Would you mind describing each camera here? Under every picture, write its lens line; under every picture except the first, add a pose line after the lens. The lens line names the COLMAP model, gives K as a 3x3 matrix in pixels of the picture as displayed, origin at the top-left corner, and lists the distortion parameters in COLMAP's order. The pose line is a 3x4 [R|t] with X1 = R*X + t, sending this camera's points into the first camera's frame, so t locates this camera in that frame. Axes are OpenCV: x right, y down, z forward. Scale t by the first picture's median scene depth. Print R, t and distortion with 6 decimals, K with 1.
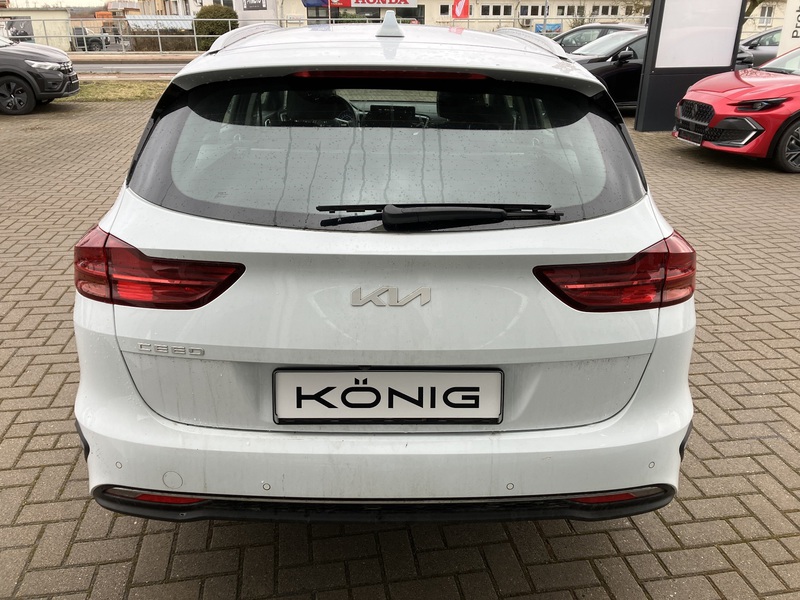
lens RADIAL K [[653.6, 0, 404.8], [0, 653.6, 294.7], [0, 0, 1]] dist [0.045572, -0.055712]
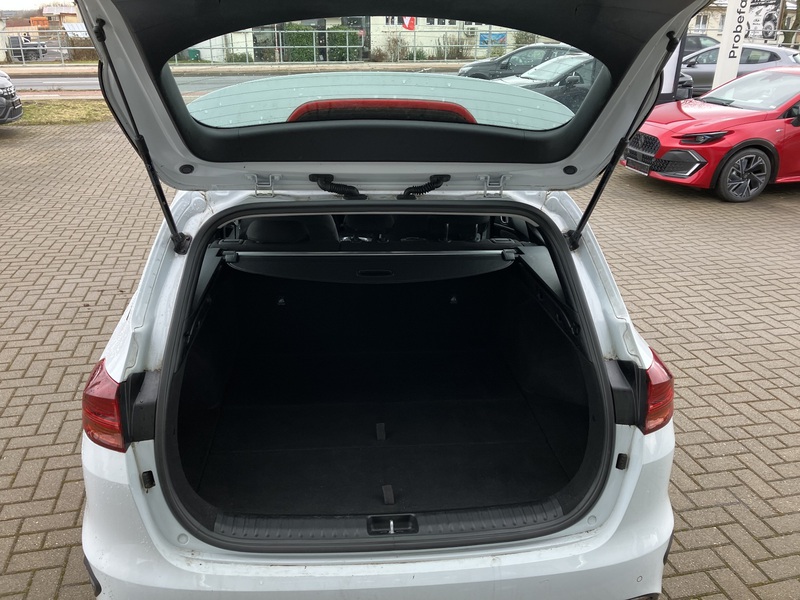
lens RADIAL K [[653.6, 0, 397.6], [0, 653.6, 299.3], [0, 0, 1]] dist [0.045572, -0.055712]
pose [[0.997679, -0.023679, 0.063850, -0.027644], [0.023612, 0.999720, 0.001805, -0.075517], [-0.063875, -0.000293, 0.997958, -0.018303]]
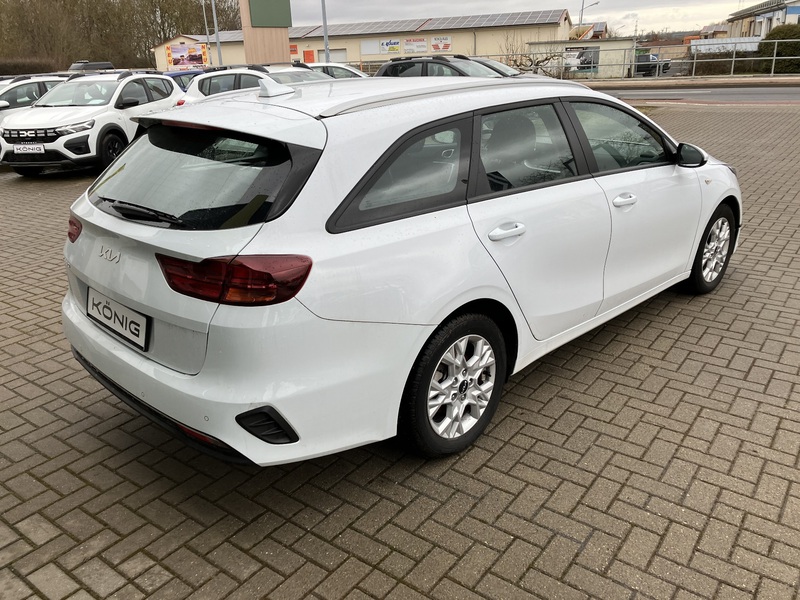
lens RADIAL K [[653.6, 0, 389.7], [0, 653.6, 302.5], [0, 0, 1]] dist [0.045572, -0.055712]
pose [[0.680607, 0.224526, -0.697396, 0.542081], [-0.238783, 0.967889, 0.078576, -0.059256], [0.692644, 0.113047, 0.712365, 0.098498]]
